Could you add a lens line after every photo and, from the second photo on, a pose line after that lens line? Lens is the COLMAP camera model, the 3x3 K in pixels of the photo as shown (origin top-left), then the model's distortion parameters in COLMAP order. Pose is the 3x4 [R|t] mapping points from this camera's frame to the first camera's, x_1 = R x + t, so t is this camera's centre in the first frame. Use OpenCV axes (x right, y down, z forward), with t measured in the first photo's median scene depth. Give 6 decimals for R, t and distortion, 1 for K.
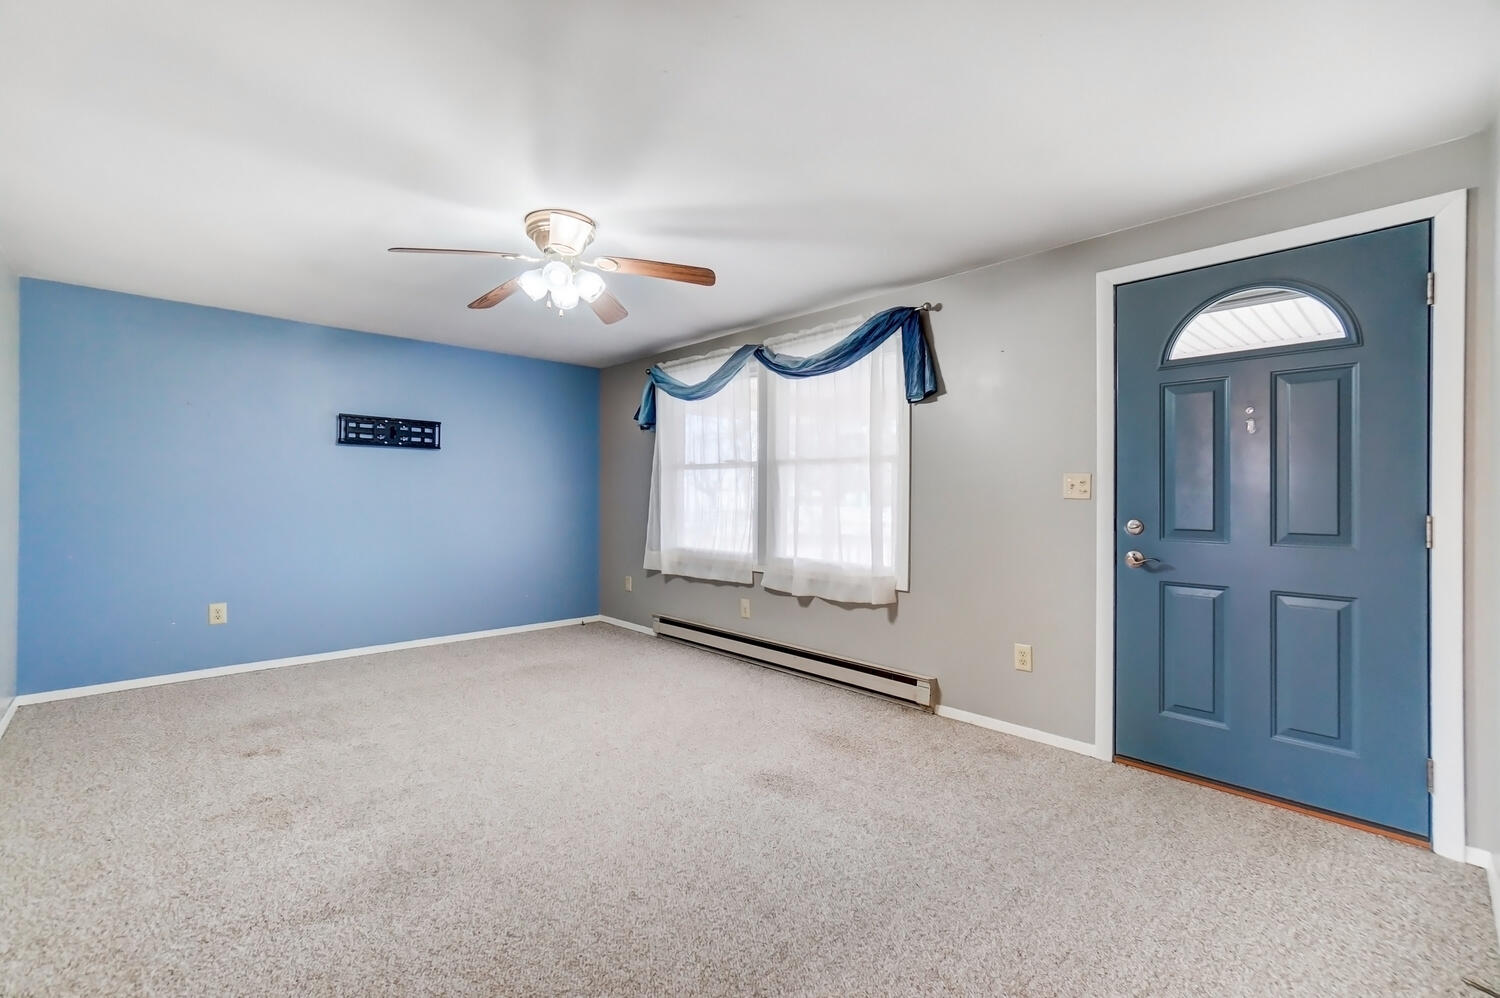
lens RADIAL K [[652.7, 0, 737.2], [0, 652.7, 493.2], [0, 0, 1]] dist [-0.012641, 0.014385]
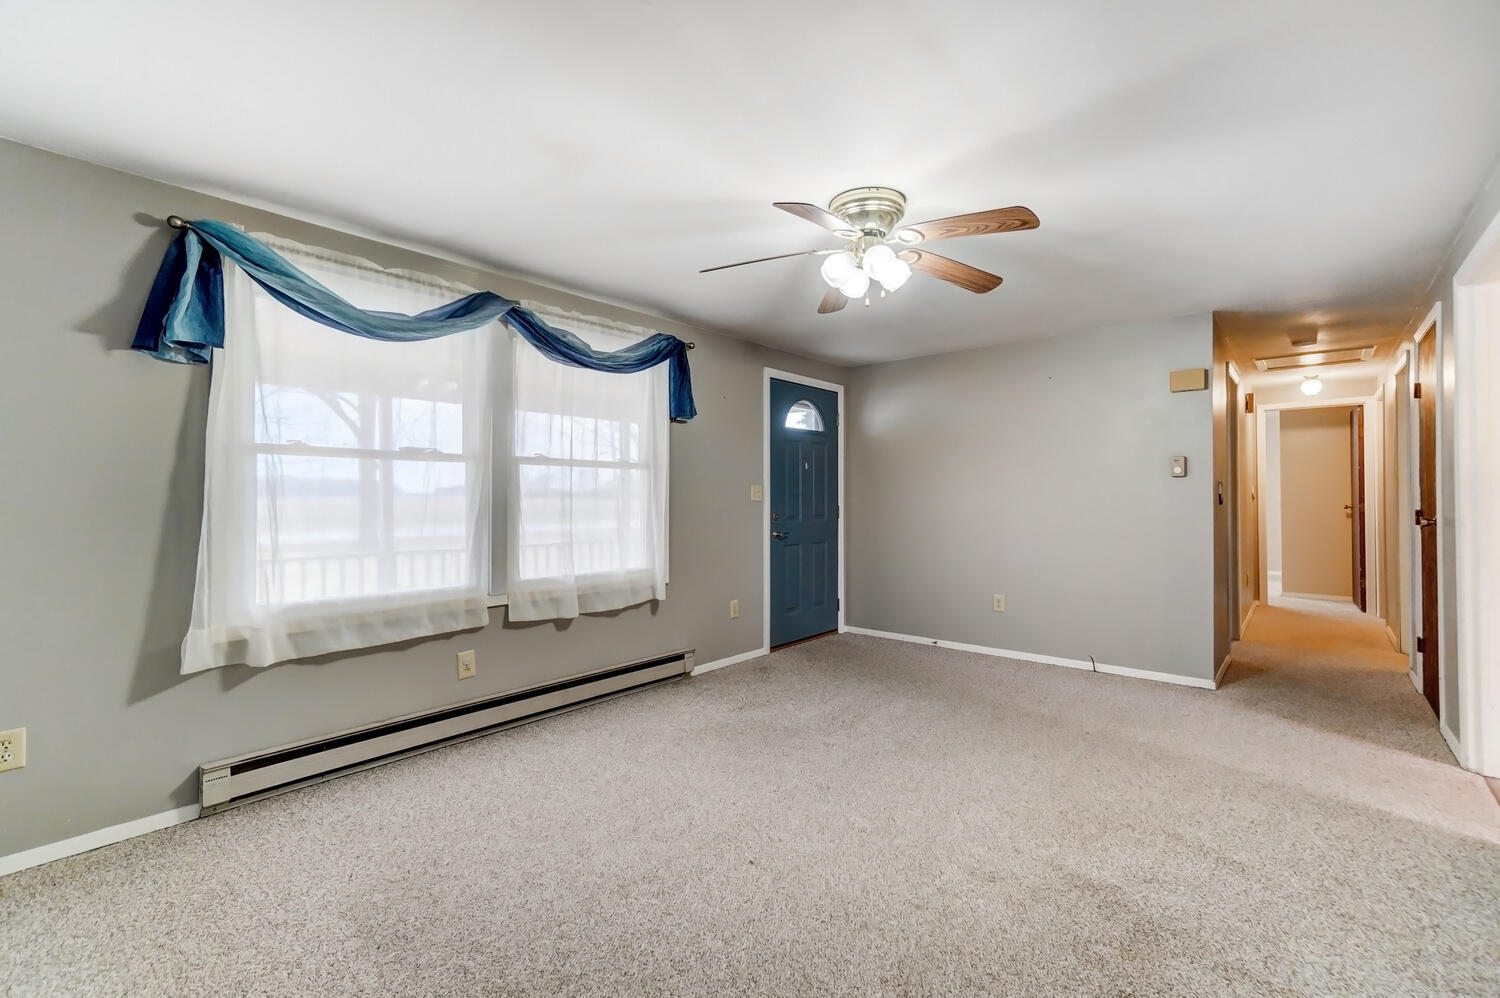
lens RADIAL K [[651.6, 0, 746.0], [0, 651.6, 495.2], [0, 0, 1]] dist [-0.000152, -0.000055]
pose [[-0.107178, -0.001397, 0.994239, -0.859913], [-0.001065, 0.999999, 0.001291, -0.006714], [-0.994239, -0.000920, -0.107179, 0.942040]]
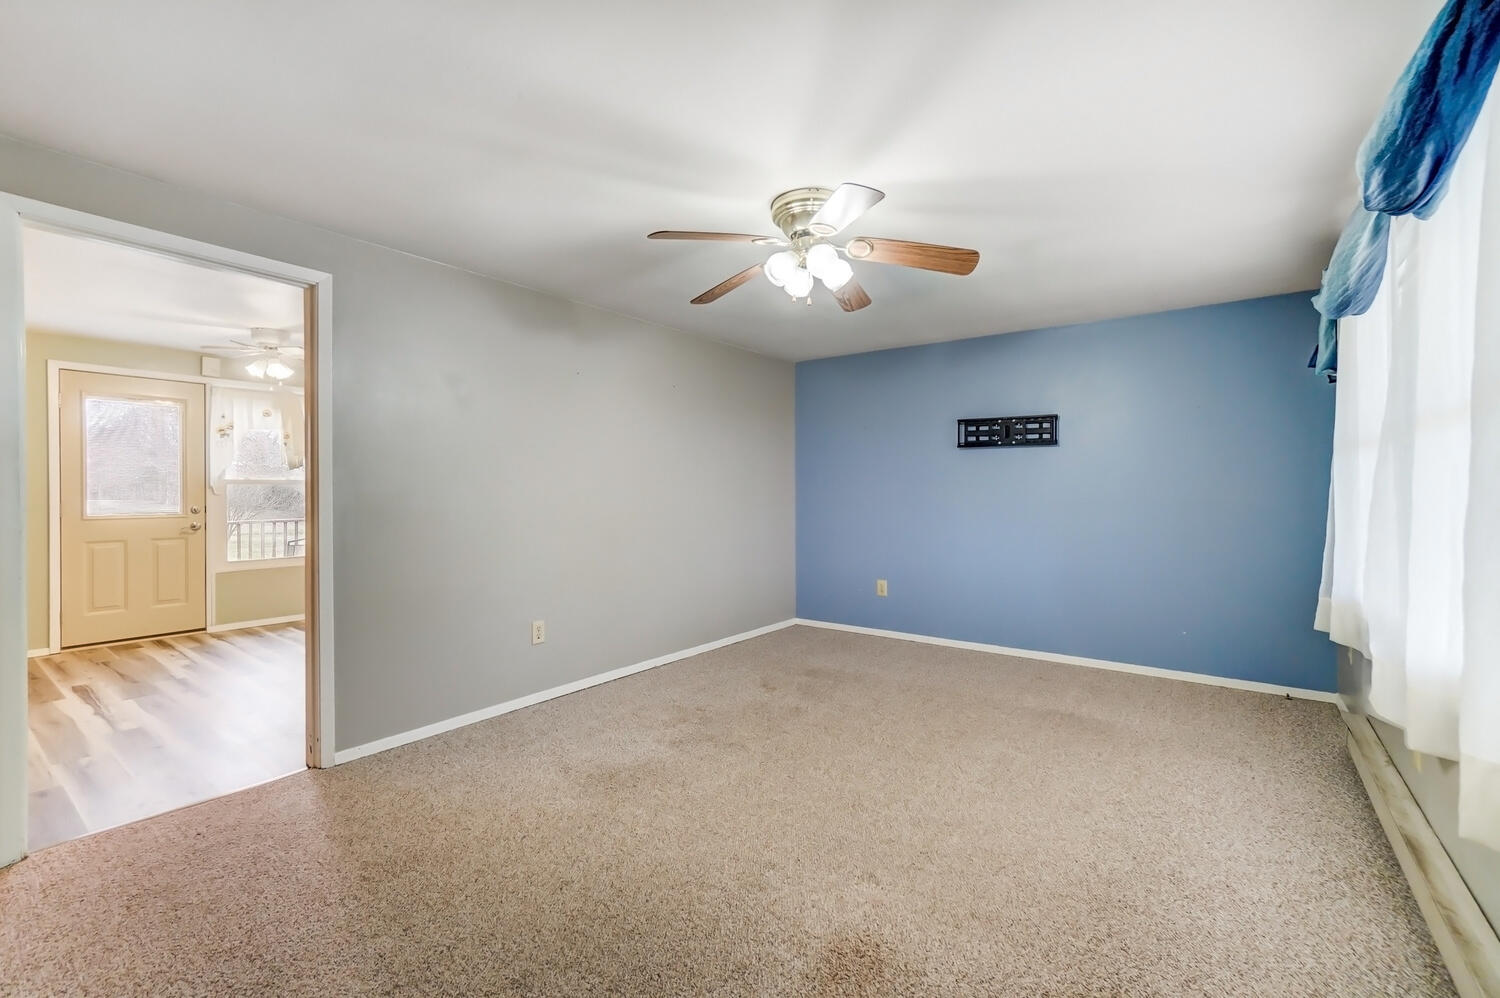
lens RADIAL K [[652.7, 0, 737.2], [0, 652.7, 493.2], [0, 0, 1]] dist [-0.012641, 0.014385]
pose [[0.170097, 0.000343, -0.985427, 0.461315], [0.003641, 0.999993, 0.000976, -0.004651], [0.985421, -0.003753, 0.170094, 0.549540]]
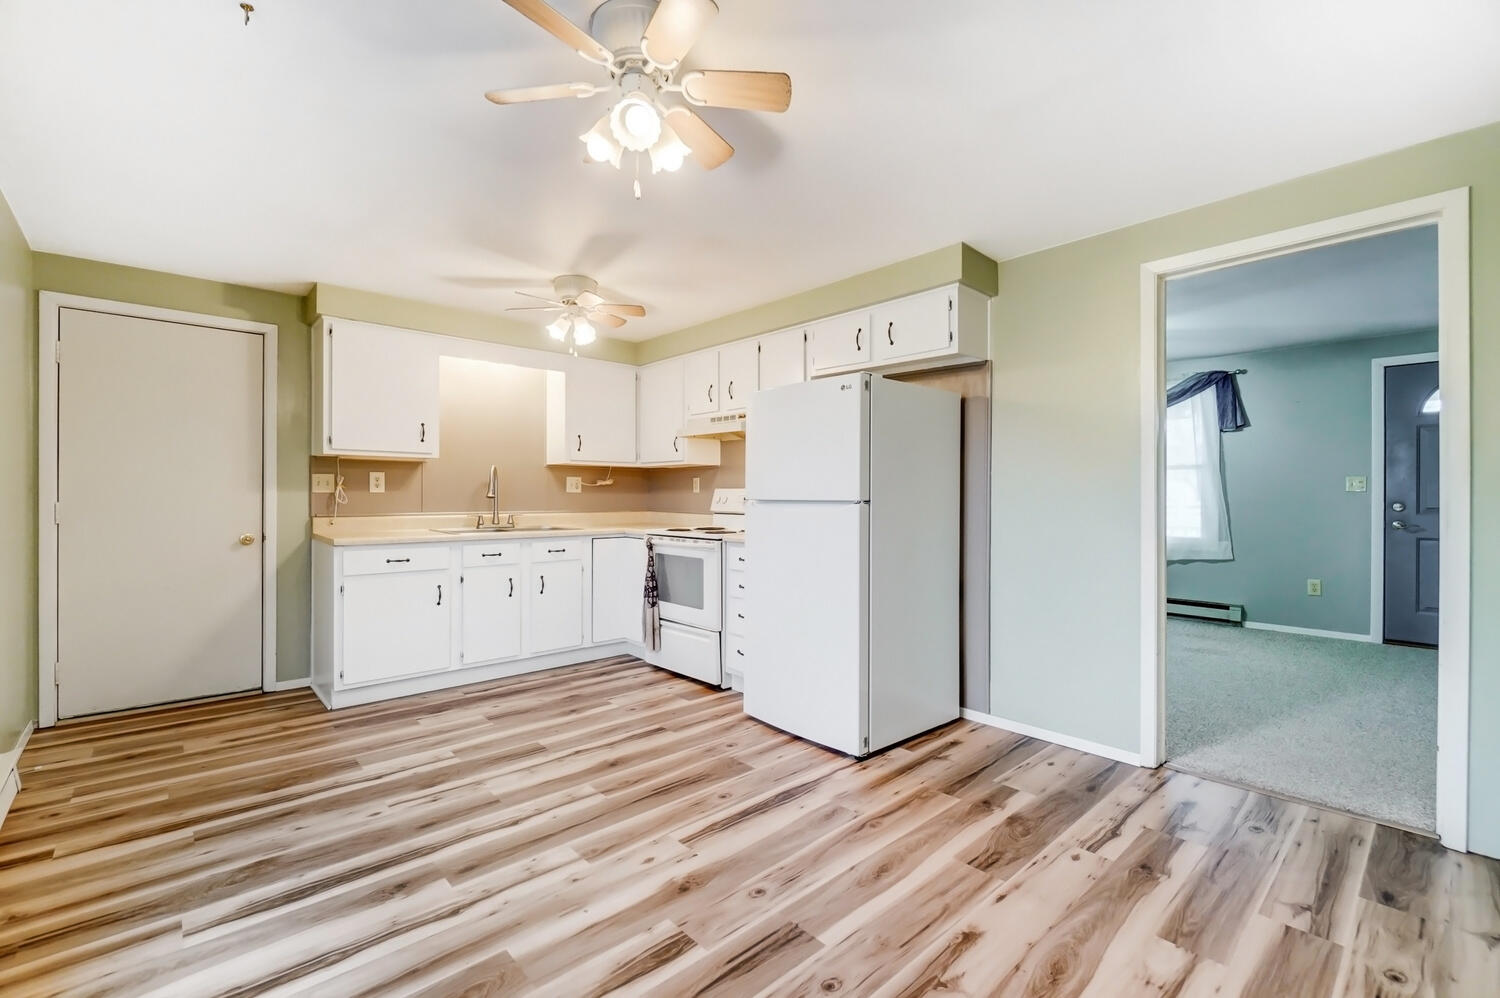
lens RADIAL K [[651.6, 0, 746.0], [0, 651.6, 495.2], [0, 0, 1]] dist [-0.000152, -0.000055]
pose [[0.999973, -0.007087, -0.001704, -0.835088], [0.007096, 0.999960, 0.005364, -0.001245], [0.001666, -0.005376, 0.999984, -0.547410]]
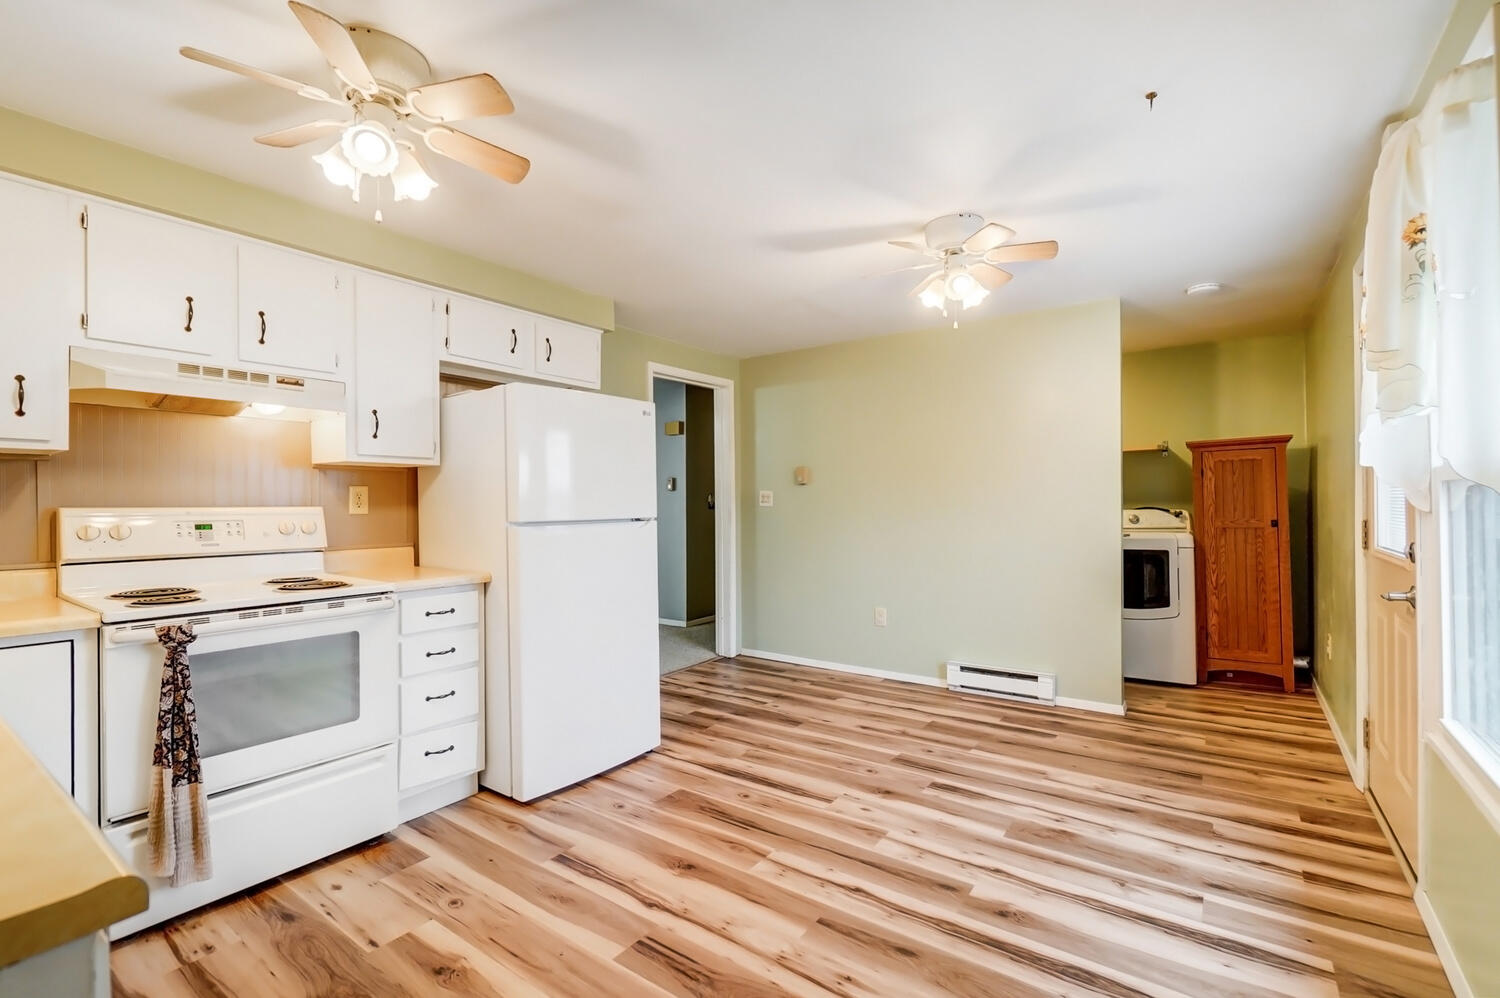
lens RADIAL K [[668.5, 0, 750.0], [0, 668.5, 499.0], [0, 0, 1]] dist [-0.001602, -0.000726]
pose [[-0.207060, -0.002552, 0.978325, -1.569621], [0.002007, 0.999993, 0.003033, -0.016173], [-0.978326, 0.002591, -0.207054, 0.255622]]
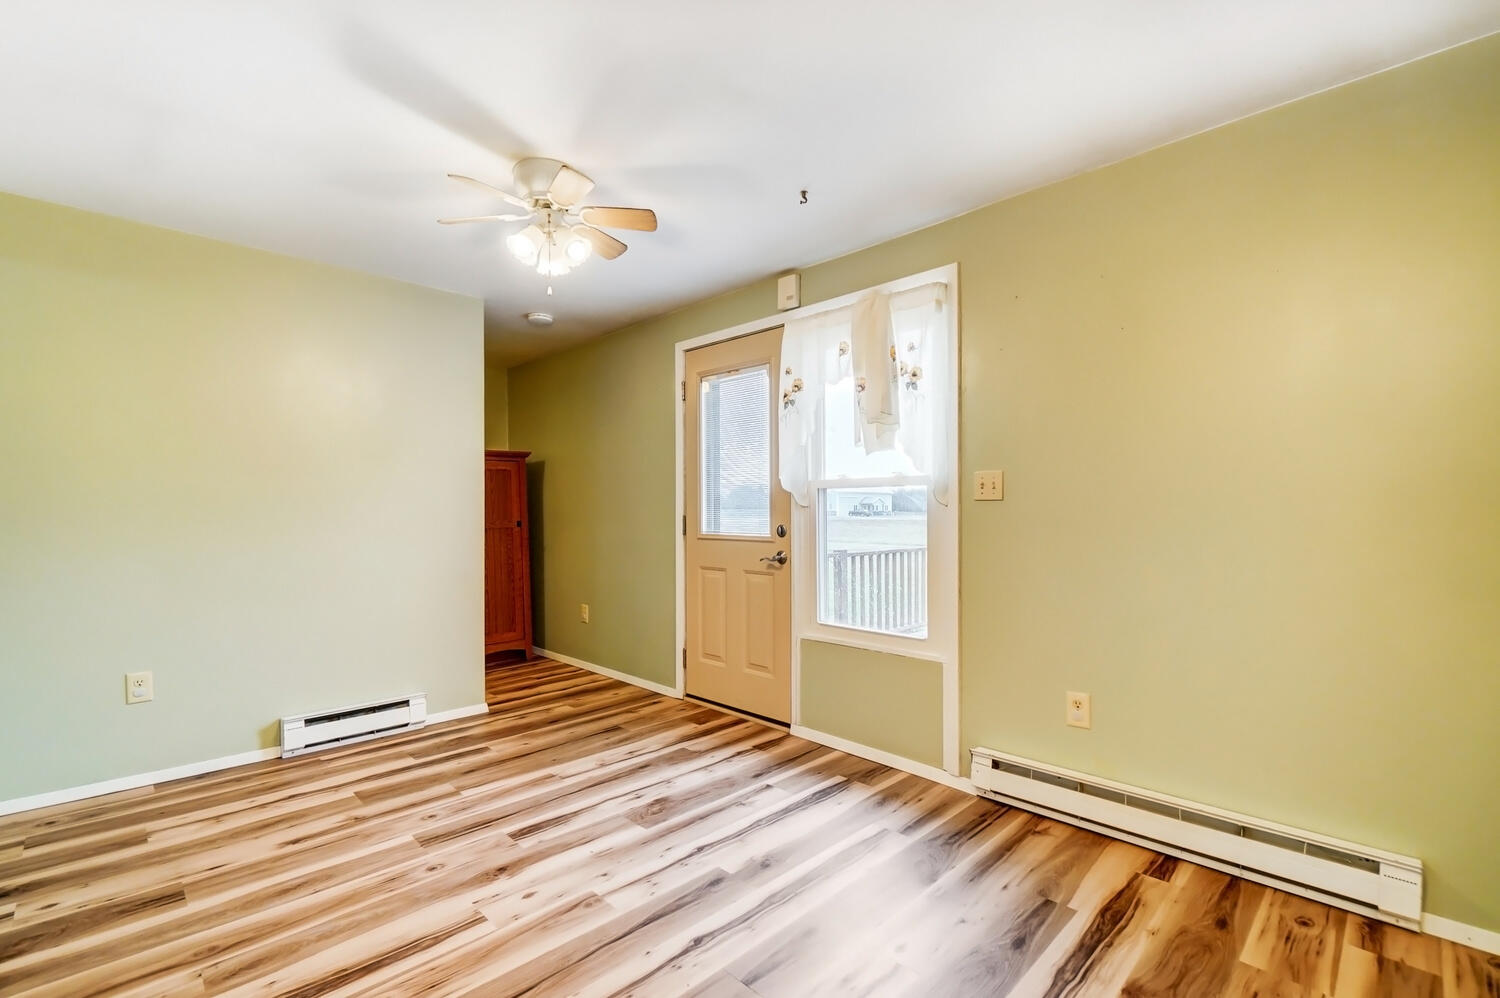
lens RADIAL K [[660.4, 0, 744.1], [0, 660.4, 515.5], [0, 0, 1]] dist [-0.001789, -0.000545]
pose [[-0.999190, -0.008958, -0.039239, -1.065111], [-0.008987, 0.999959, 0.000544, 0.008189], [0.039232, 0.000896, -0.999230, 0.518554]]
